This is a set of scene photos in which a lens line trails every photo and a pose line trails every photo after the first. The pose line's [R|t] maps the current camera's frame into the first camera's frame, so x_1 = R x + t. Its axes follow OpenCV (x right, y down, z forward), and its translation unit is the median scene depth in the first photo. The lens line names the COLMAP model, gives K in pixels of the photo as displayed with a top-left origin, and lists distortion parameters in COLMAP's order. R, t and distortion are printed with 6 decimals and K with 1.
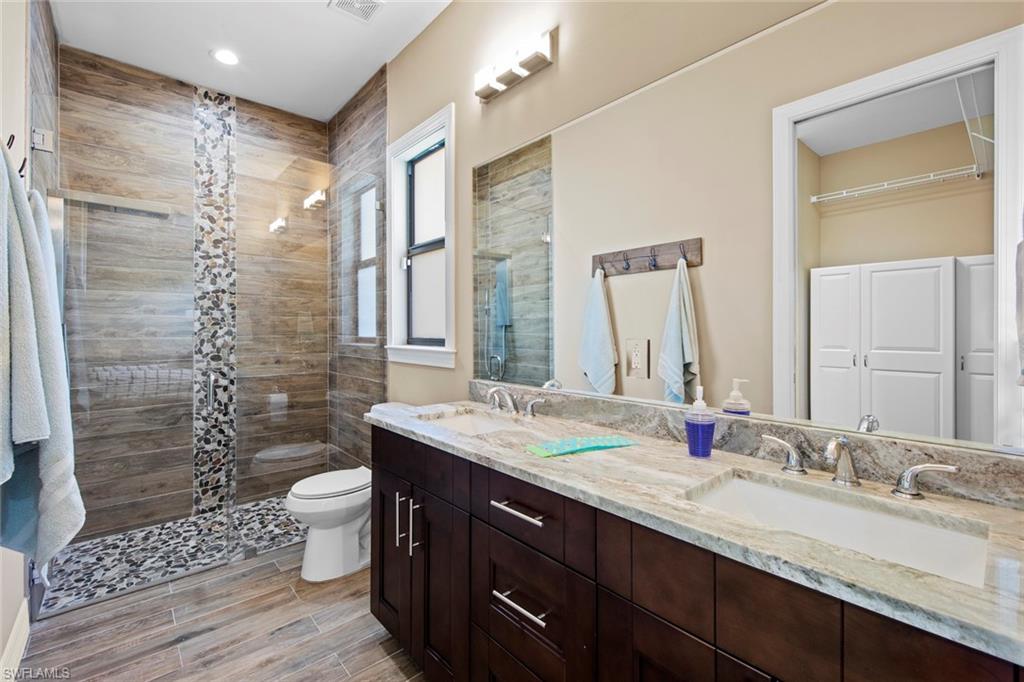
lens RADIAL K [[432.9, 0, 509.4], [0, 432.9, 329.9], [0, 0, 1]] dist [0.009513, -0.004500]
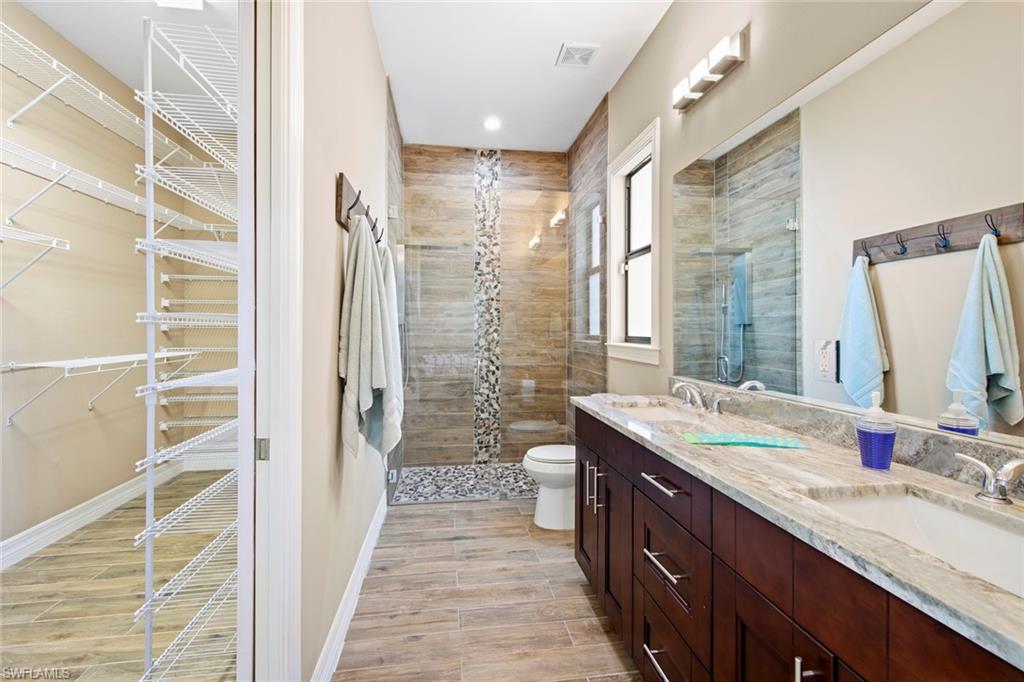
lens RADIAL K [[432.9, 0, 513.3], [0, 432.9, 329.9], [0, 0, 1]] dist [0.009513, -0.004500]
pose [[0.838481, 0.003769, -0.544918, 0.138209], [-0.002095, 0.999991, 0.003692, -0.001122], [0.544927, -0.001954, 0.838481, -0.085935]]
